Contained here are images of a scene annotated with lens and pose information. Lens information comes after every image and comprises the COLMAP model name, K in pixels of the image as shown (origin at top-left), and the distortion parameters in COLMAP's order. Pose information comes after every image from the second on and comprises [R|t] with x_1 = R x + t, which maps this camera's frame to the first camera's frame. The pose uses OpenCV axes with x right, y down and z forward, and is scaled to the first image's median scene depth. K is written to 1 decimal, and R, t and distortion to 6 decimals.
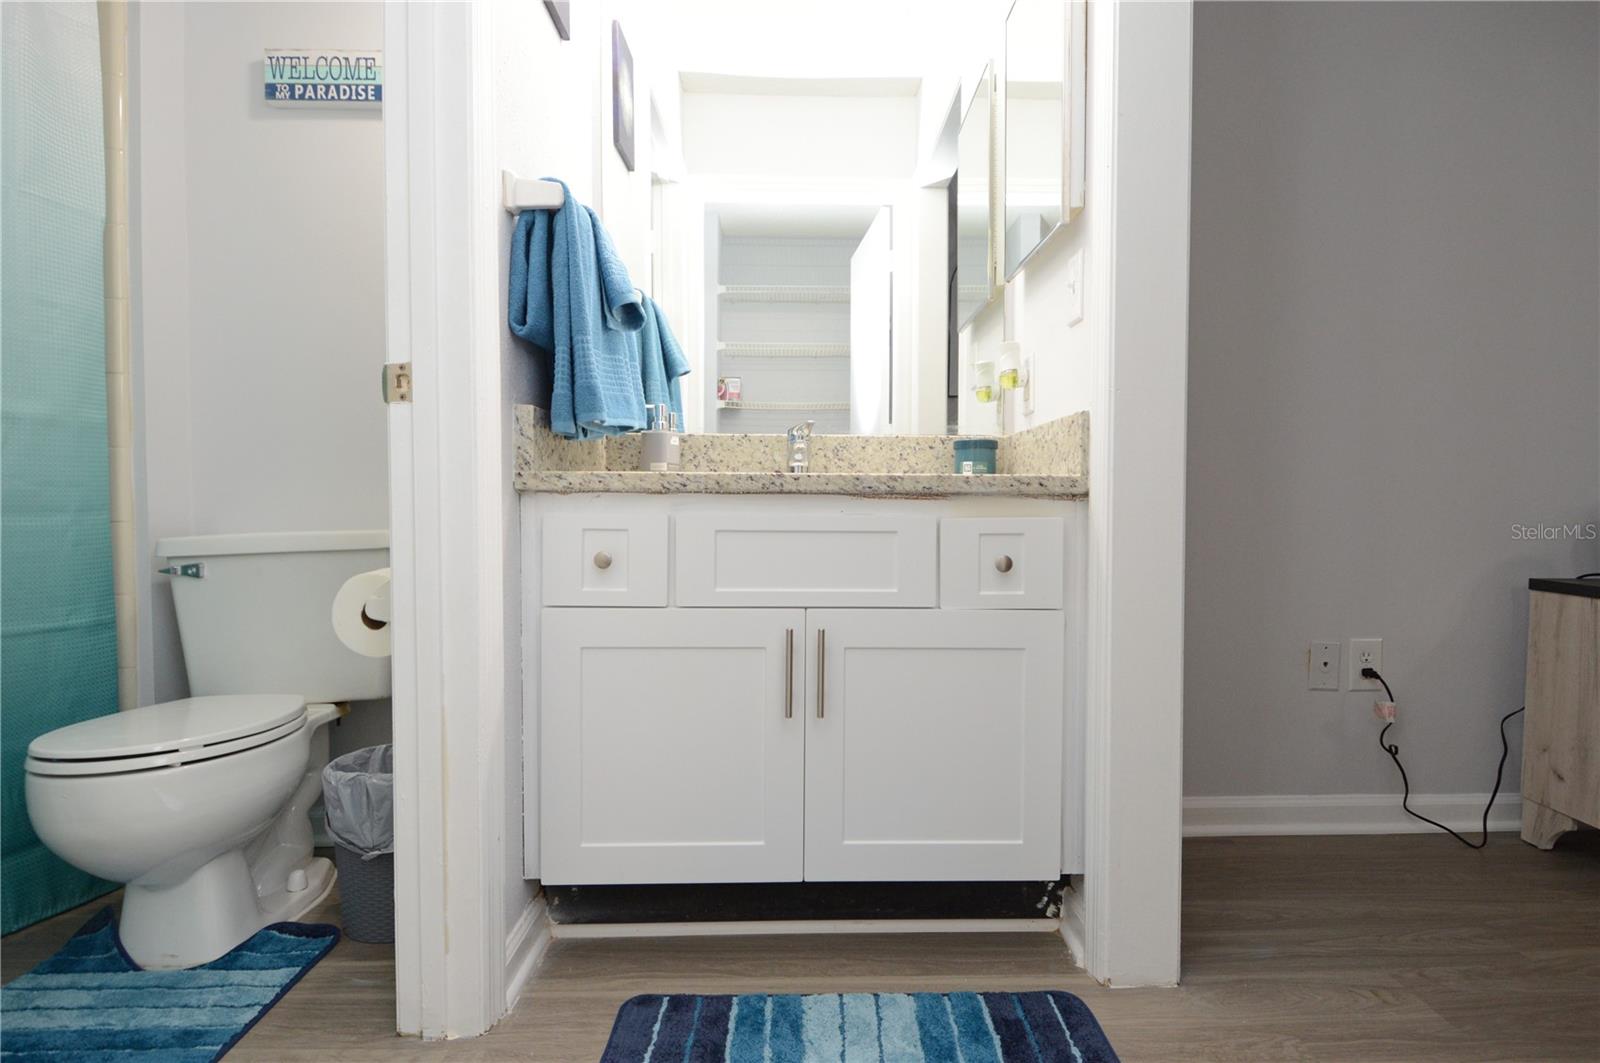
lens RADIAL K [[868.0, 0, 823.2], [0, 868.0, 538.4], [0, 0, 1]] dist [0.016076, -0.026065]
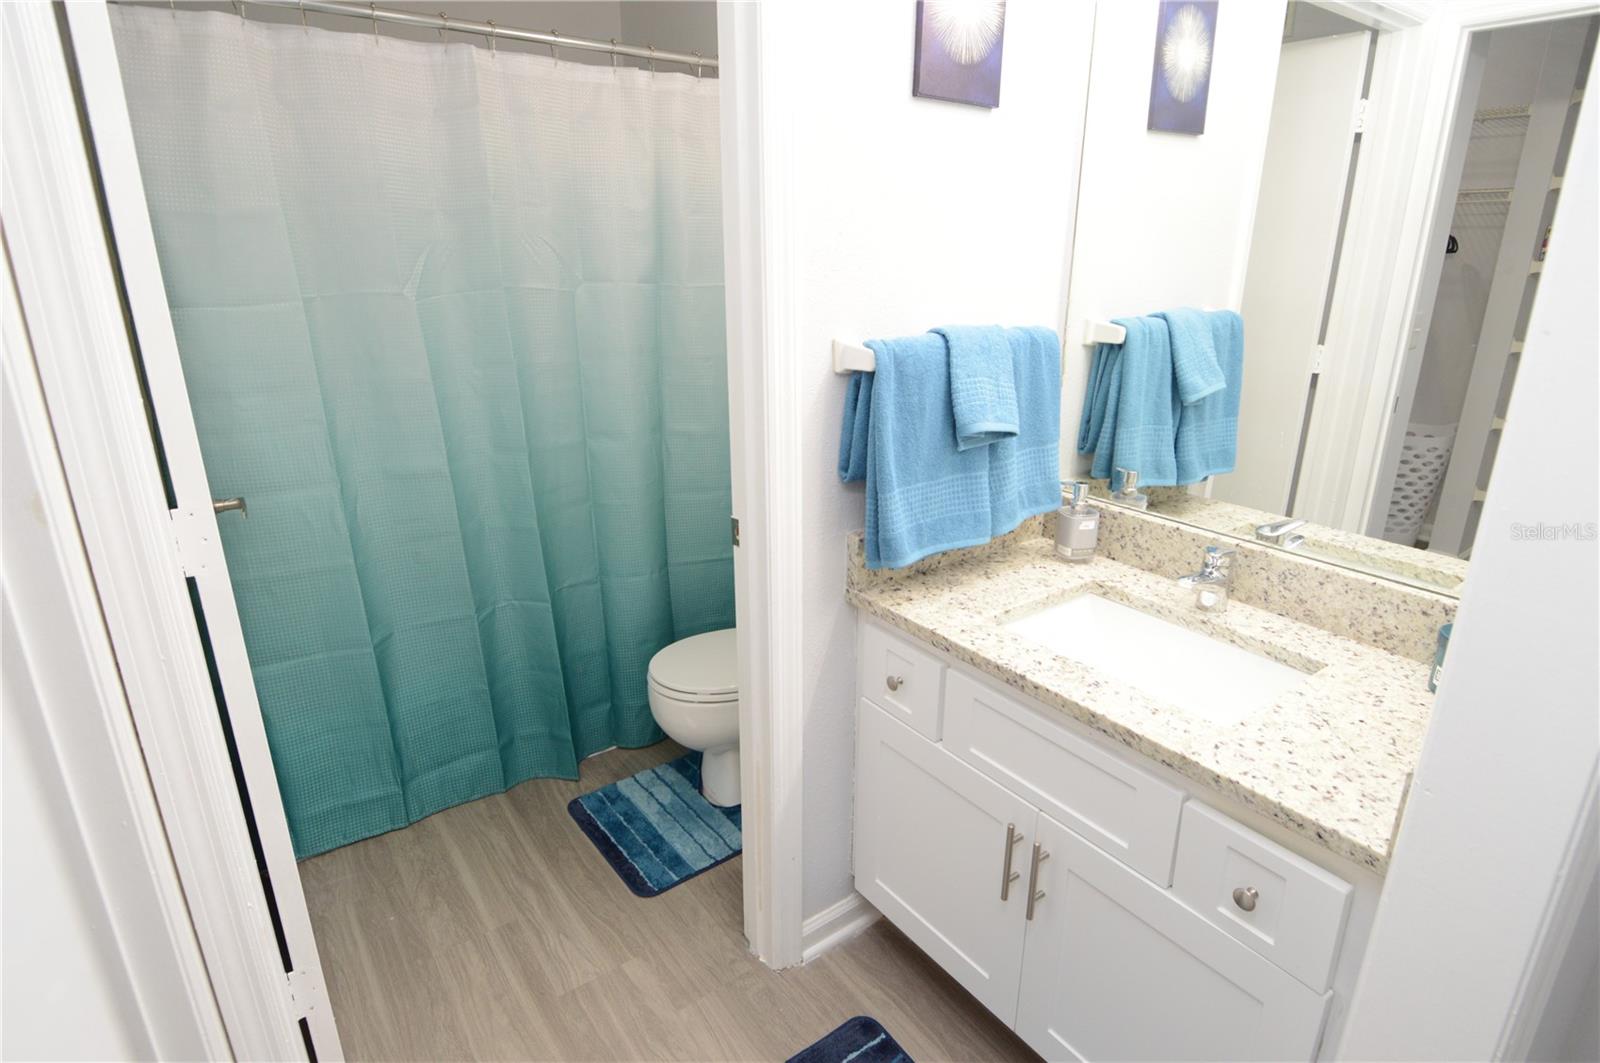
lens RADIAL K [[845.9, 0, 811.1], [0, 845.9, 523.9], [0, 0, 1]] dist [0.016544, -0.027890]
pose [[0.571966, 0.256885, -0.779015, 0.481691], [-0.032666, 0.956077, 0.291289, -0.483474], [0.819627, -0.141160, 0.555235, 0.330168]]
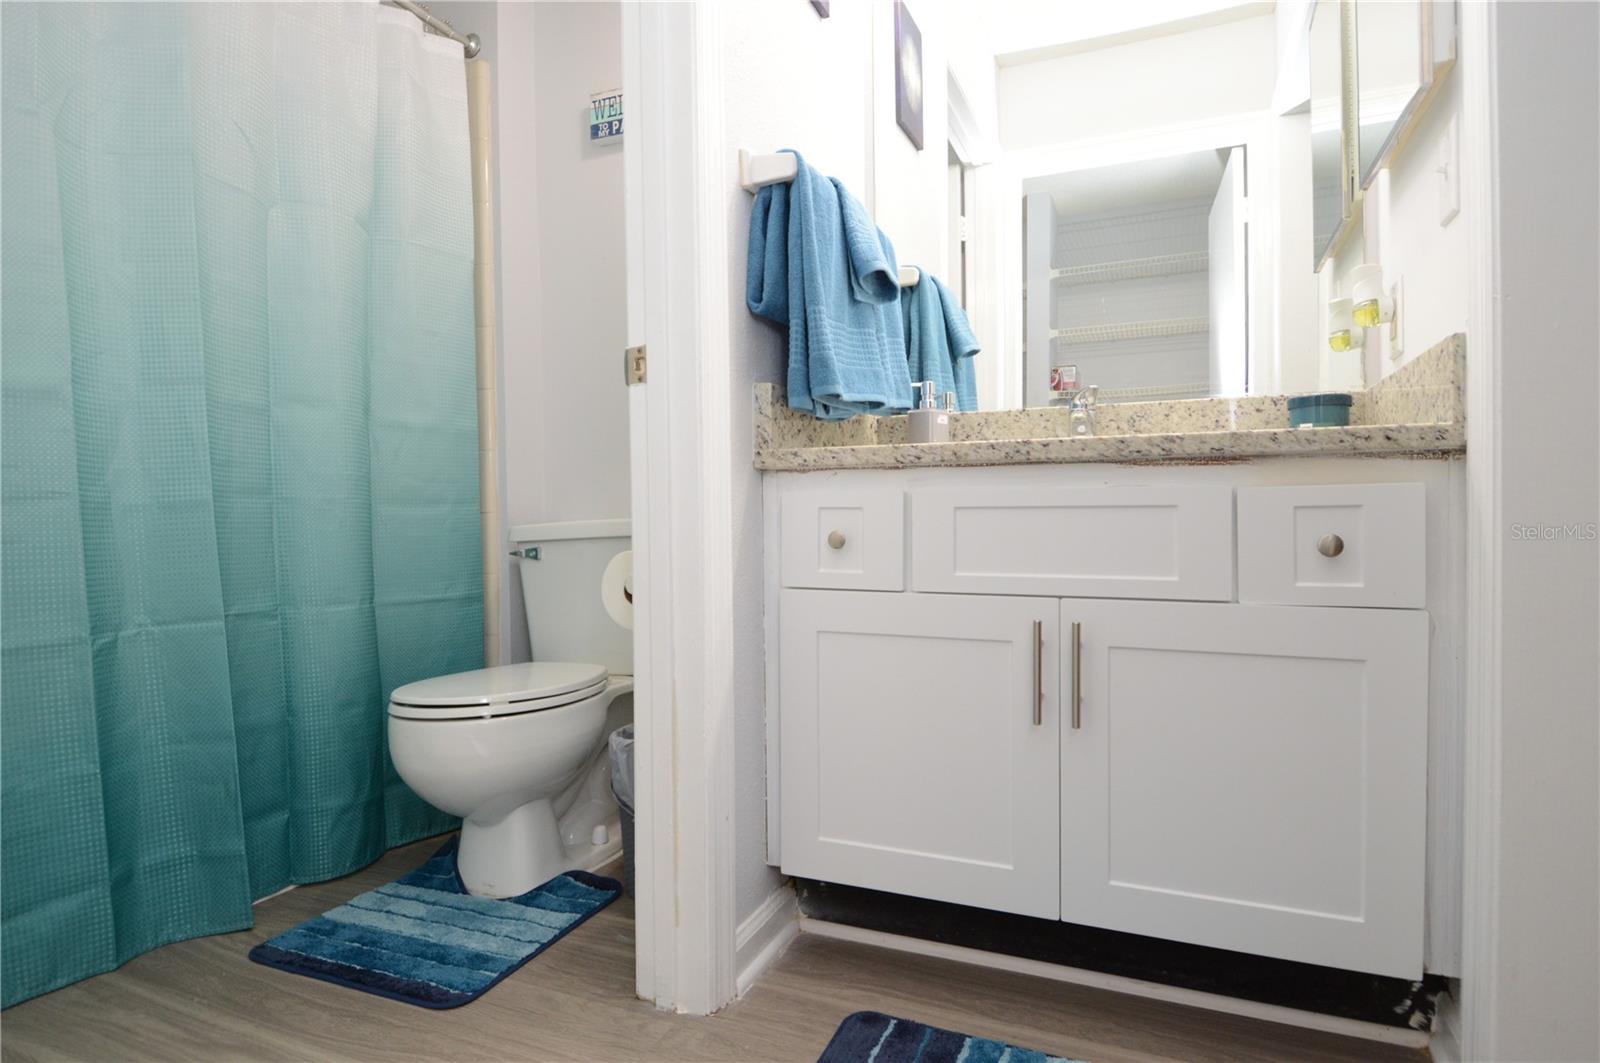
lens RADIAL K [[868.5, 0, 800.0], [0, 868.5, 531.5], [0, 0, 1]] dist [0.018849, -0.028508]
pose [[0.906151, -0.003742, -0.422937, 0.110616], [-0.003257, 0.999870, -0.015823, 0.030513], [0.422941, 0.015715, 0.906021, 0.120136]]
